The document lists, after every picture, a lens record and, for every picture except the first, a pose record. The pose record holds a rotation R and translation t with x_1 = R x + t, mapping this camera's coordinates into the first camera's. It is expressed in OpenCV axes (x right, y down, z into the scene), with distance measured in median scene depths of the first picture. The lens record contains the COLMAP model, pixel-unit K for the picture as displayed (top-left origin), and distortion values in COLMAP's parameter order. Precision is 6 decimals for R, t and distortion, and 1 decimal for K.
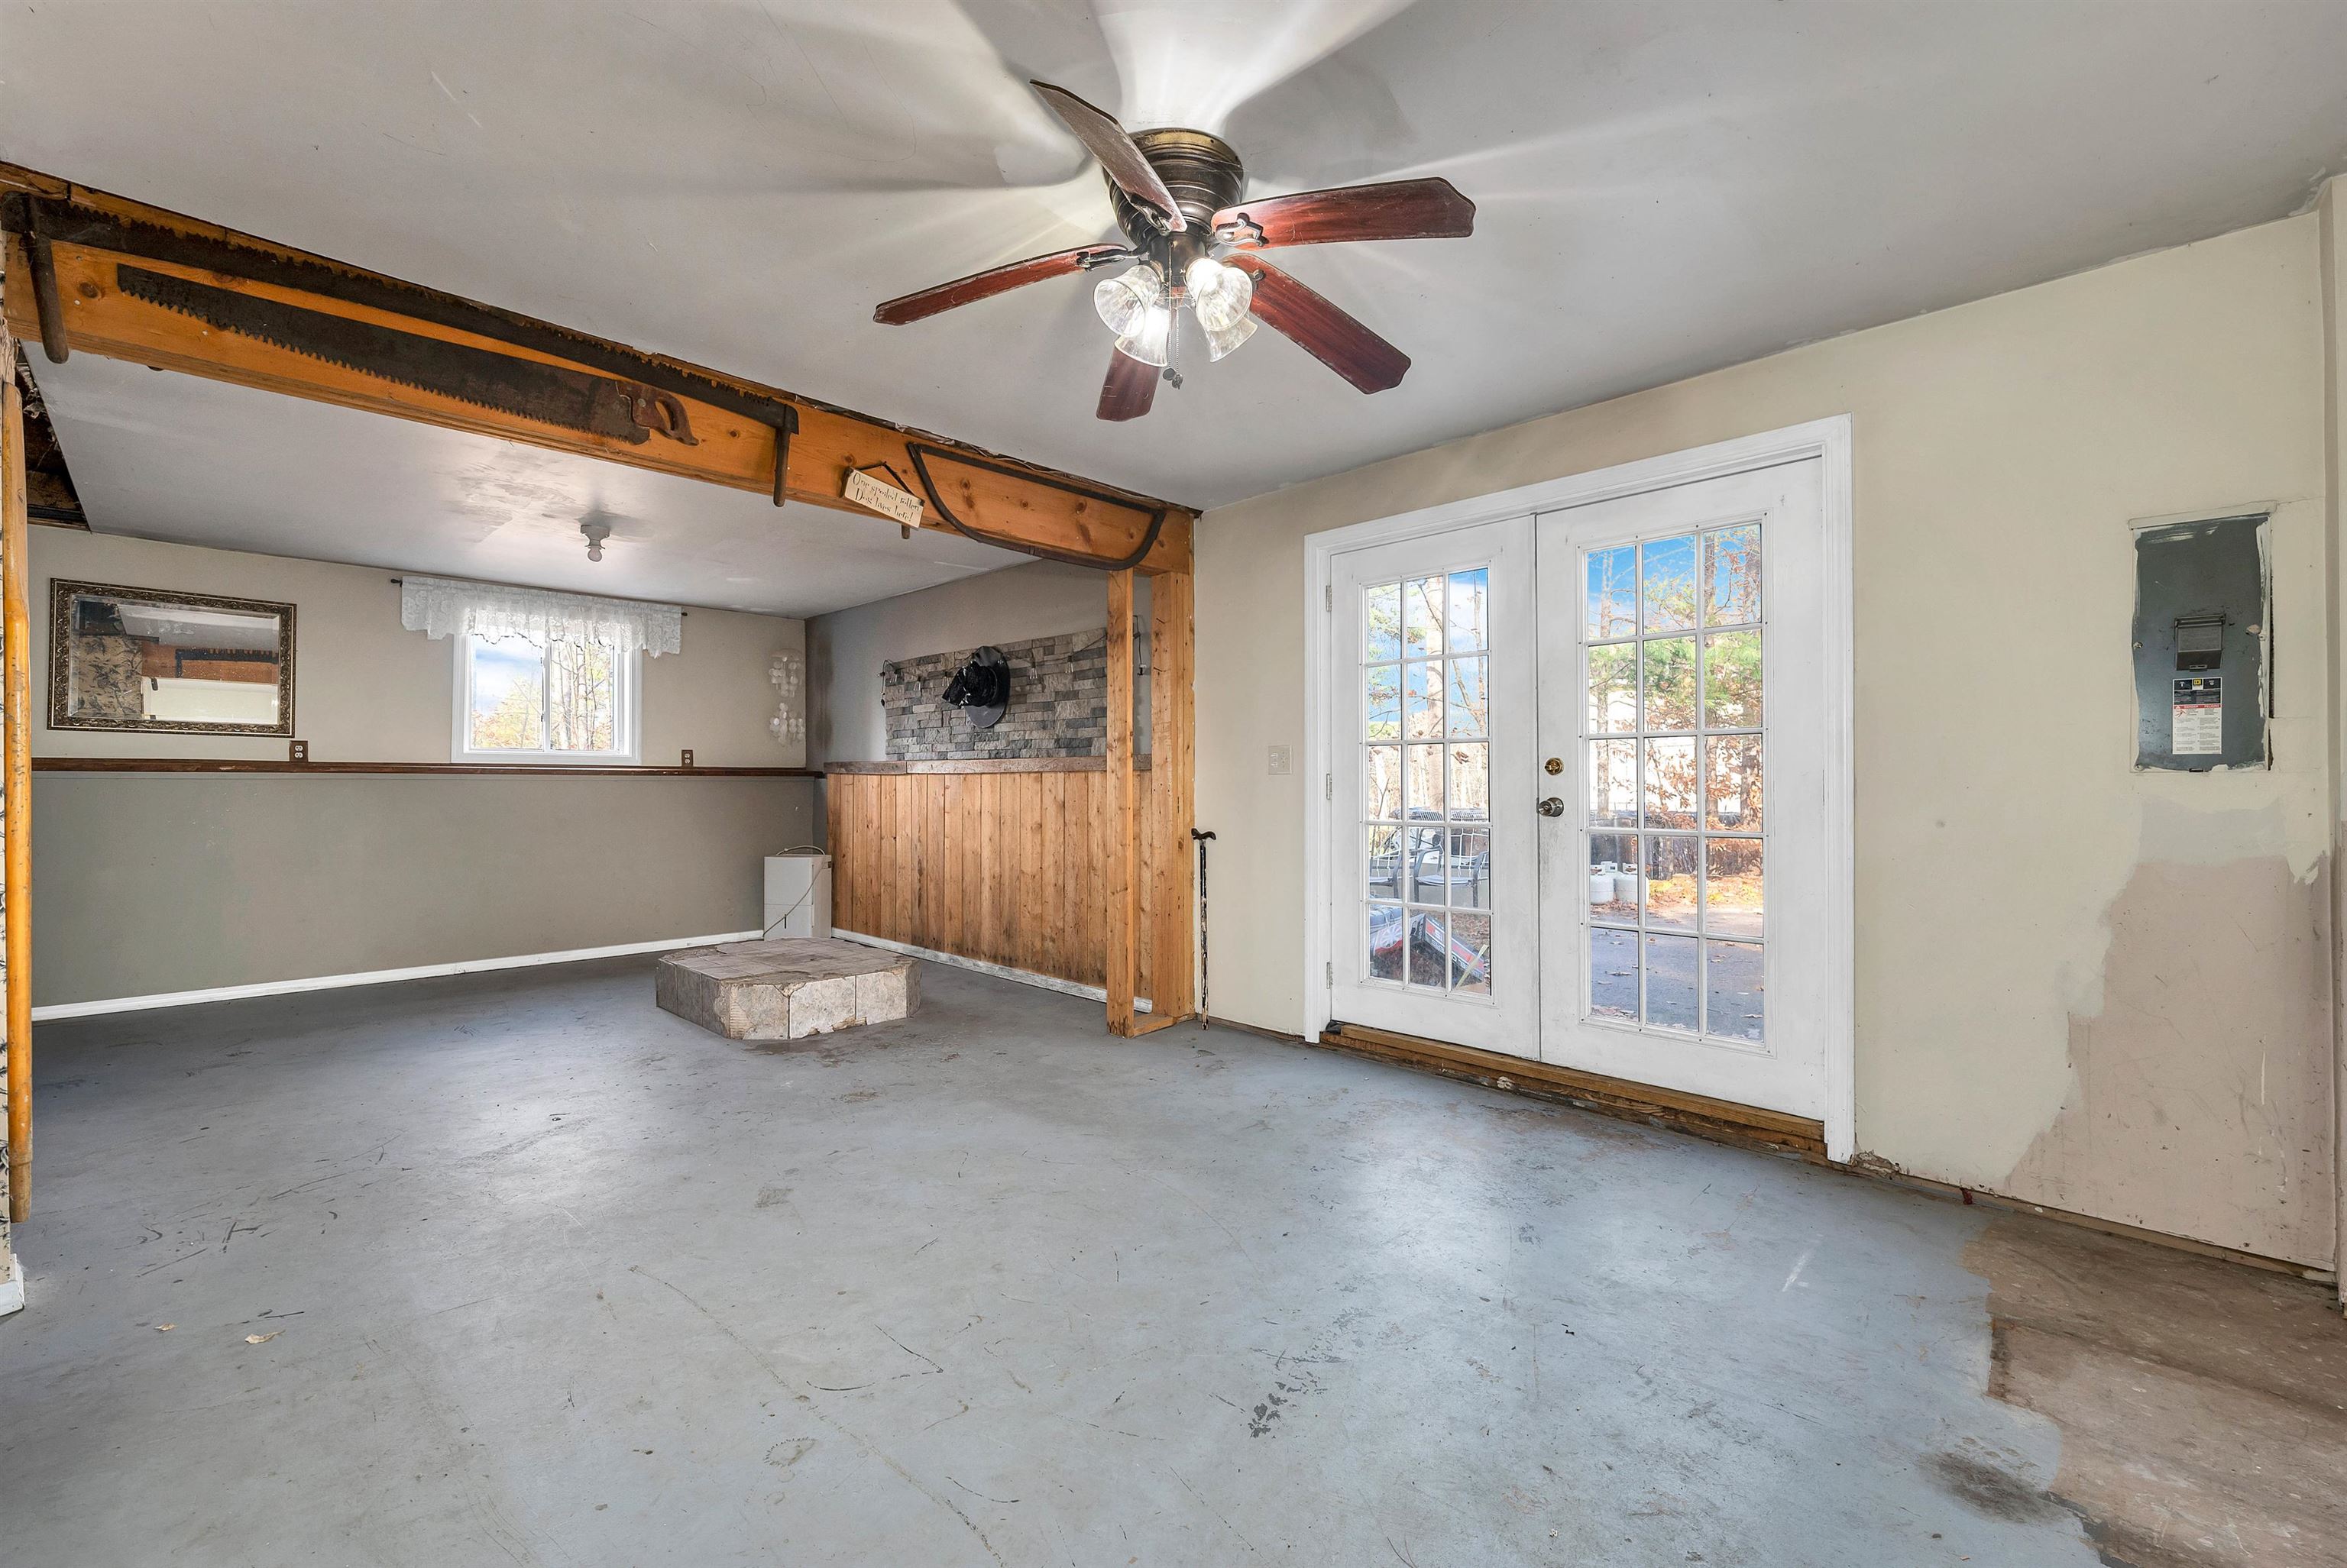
lens RADIAL K [[986.2, 0, 1173.5], [0, 986.2, 784.0], [0, 0, 1]] dist [0.000654, 0.000112]
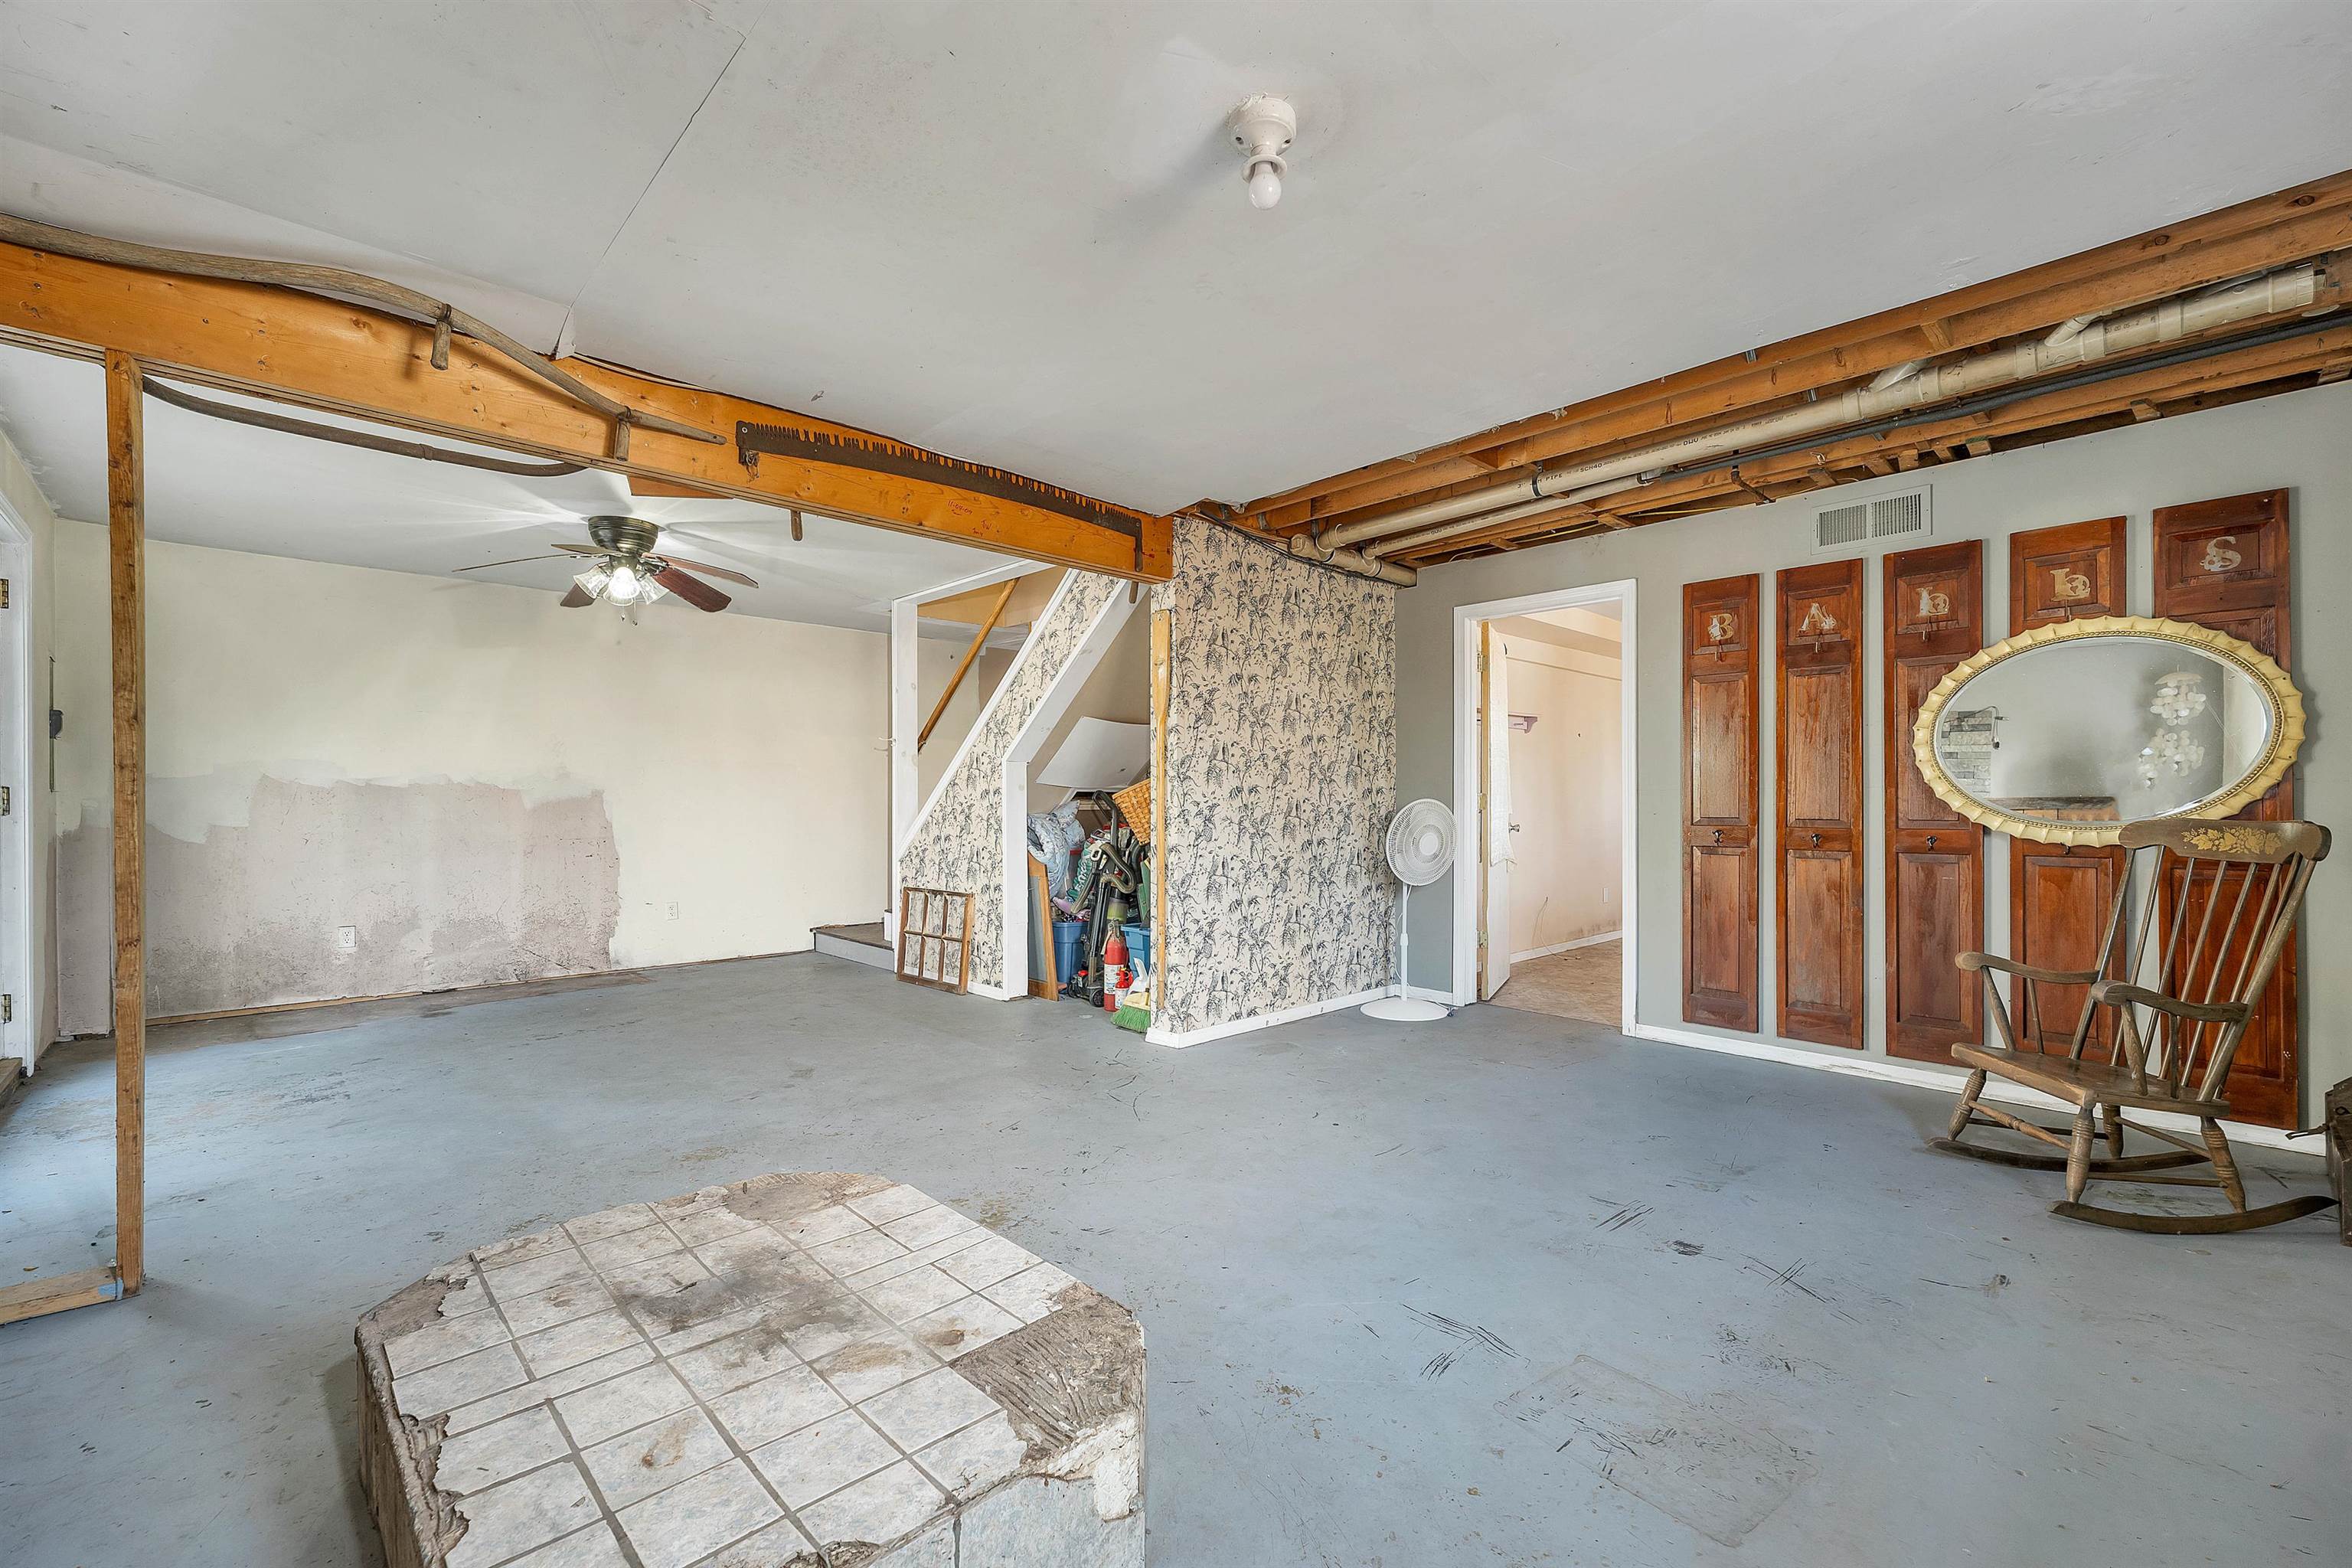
lens RADIAL K [[988.4, 0, 1176.0], [0, 988.4, 784.0], [0, 0, 1]] dist [0.000654, 0.000112]
pose [[-0.999565, 0.000836, 0.029465, -0.785355], [0.000630, 0.999975, -0.006995, -0.007226], [-0.029470, -0.006973, -0.999541, 1.921102]]
